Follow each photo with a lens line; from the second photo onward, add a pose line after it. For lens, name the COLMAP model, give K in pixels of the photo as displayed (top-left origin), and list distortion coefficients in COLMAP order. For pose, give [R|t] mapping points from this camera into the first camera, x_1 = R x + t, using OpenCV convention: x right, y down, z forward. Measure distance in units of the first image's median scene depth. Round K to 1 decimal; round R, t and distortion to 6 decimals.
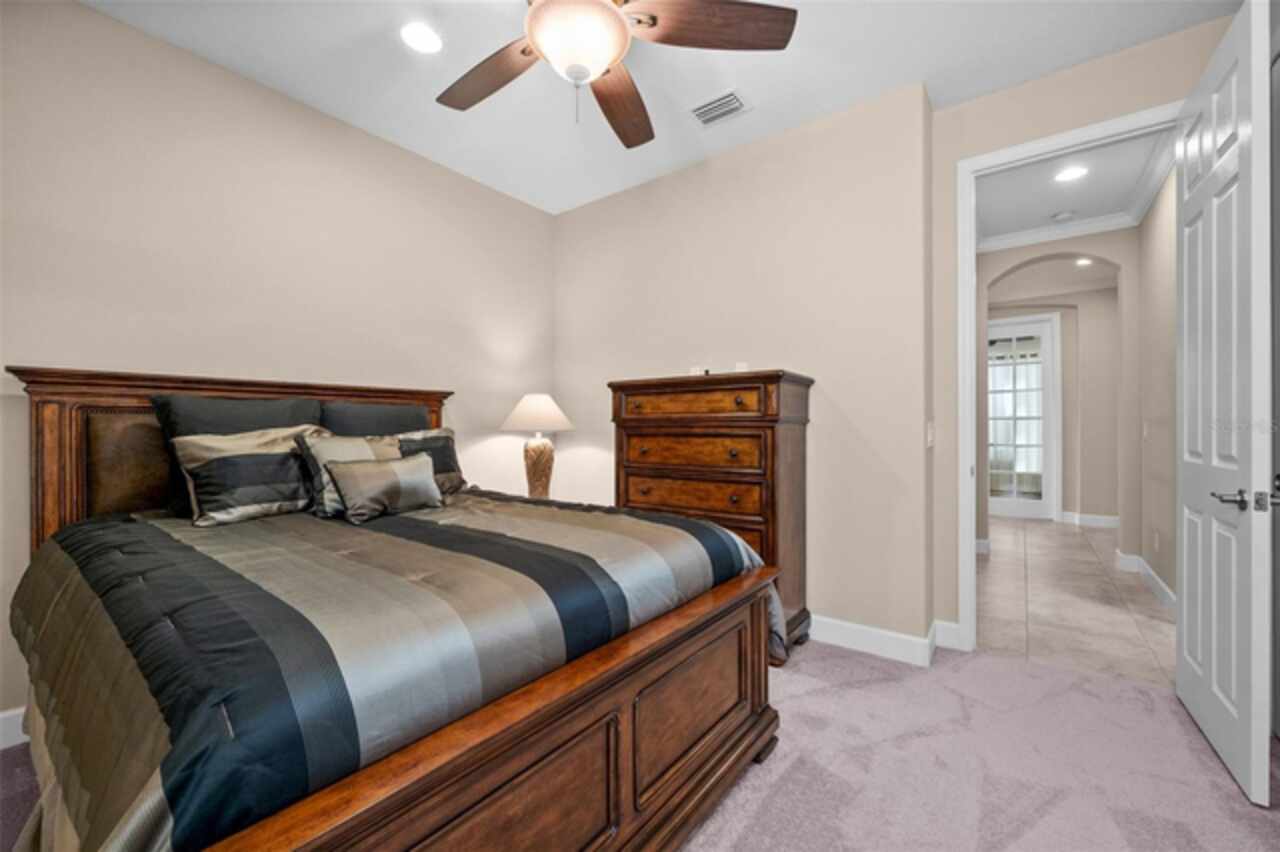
lens RADIAL K [[504.8, 0, 635.8], [0, 504.8, 426.2], [0, 0, 1]] dist [-0.001207, -0.000106]
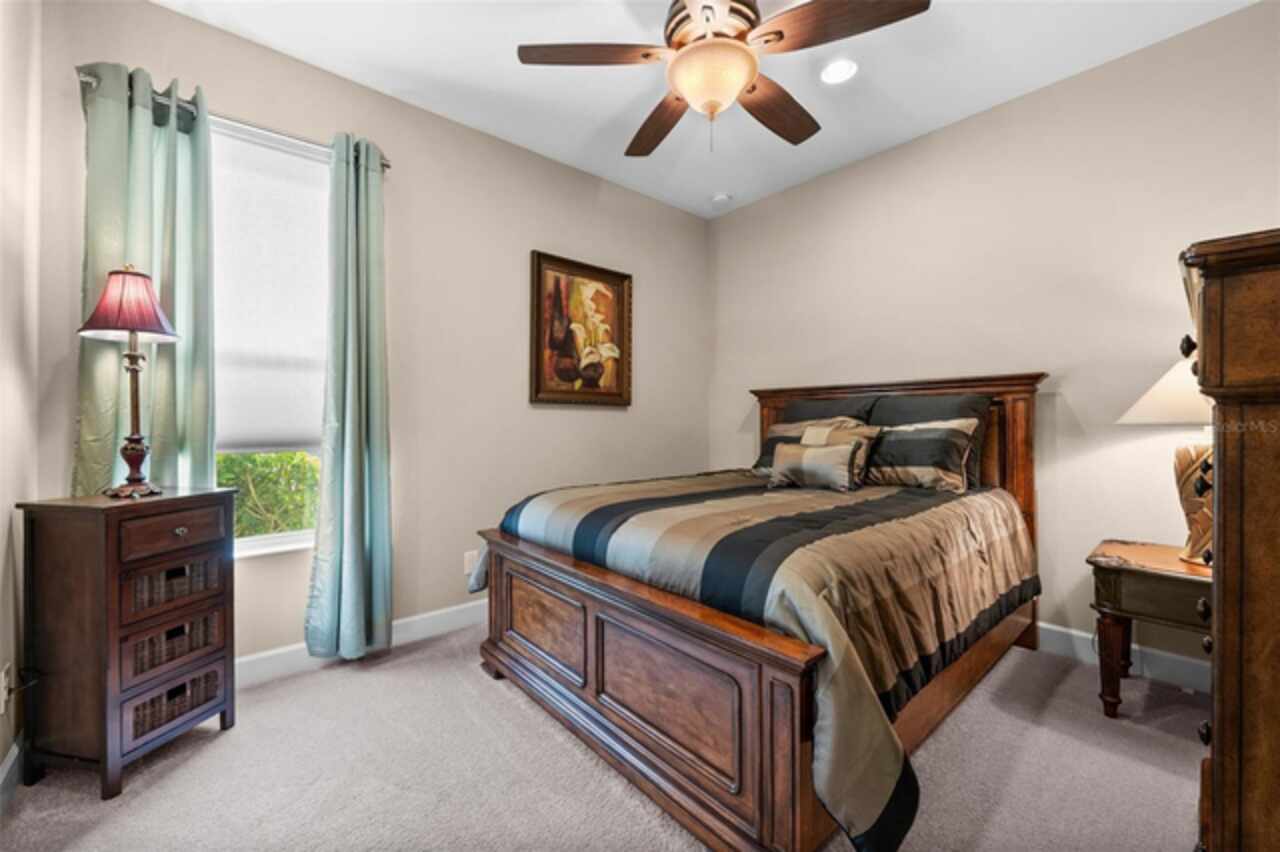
lens RADIAL K [[504.8, 0, 639.5], [0, 504.8, 415.2], [0, 0, 1]] dist [-0.001207, -0.000106]
pose [[-0.192482, -0.009098, -0.981258, 0.917040], [0.003837, 0.999942, -0.010024, 0.004587], [0.981293, -0.005694, -0.192436, 0.944262]]
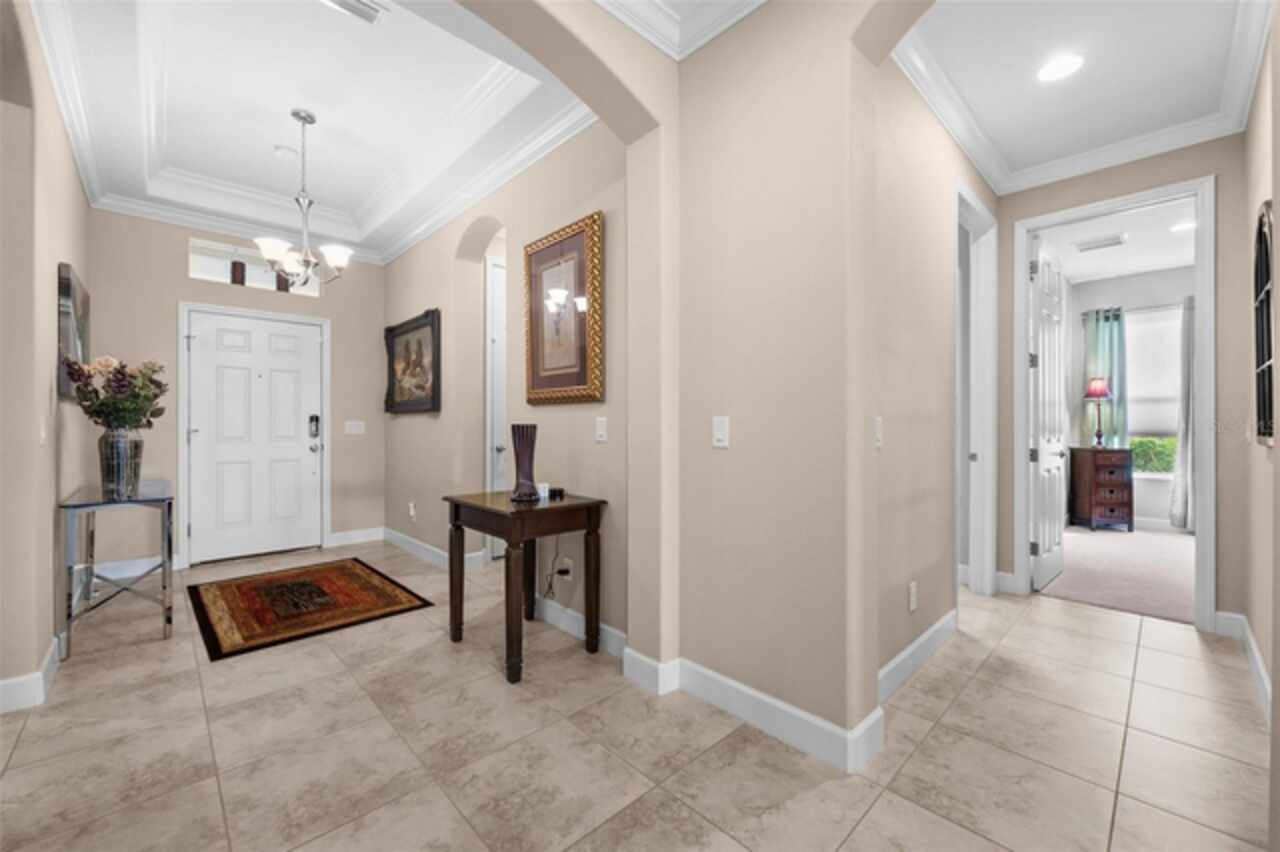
lens RADIAL K [[504.8, 0, 636.3], [0, 504.8, 424.2], [0, 0, 1]] dist [-0.001207, -0.000106]
pose [[-0.988871, -0.002849, 0.148747, 1.649767], [-0.003204, 0.999993, -0.002146, 0.011368], [-0.148740, -0.002599, -0.988873, 2.027743]]
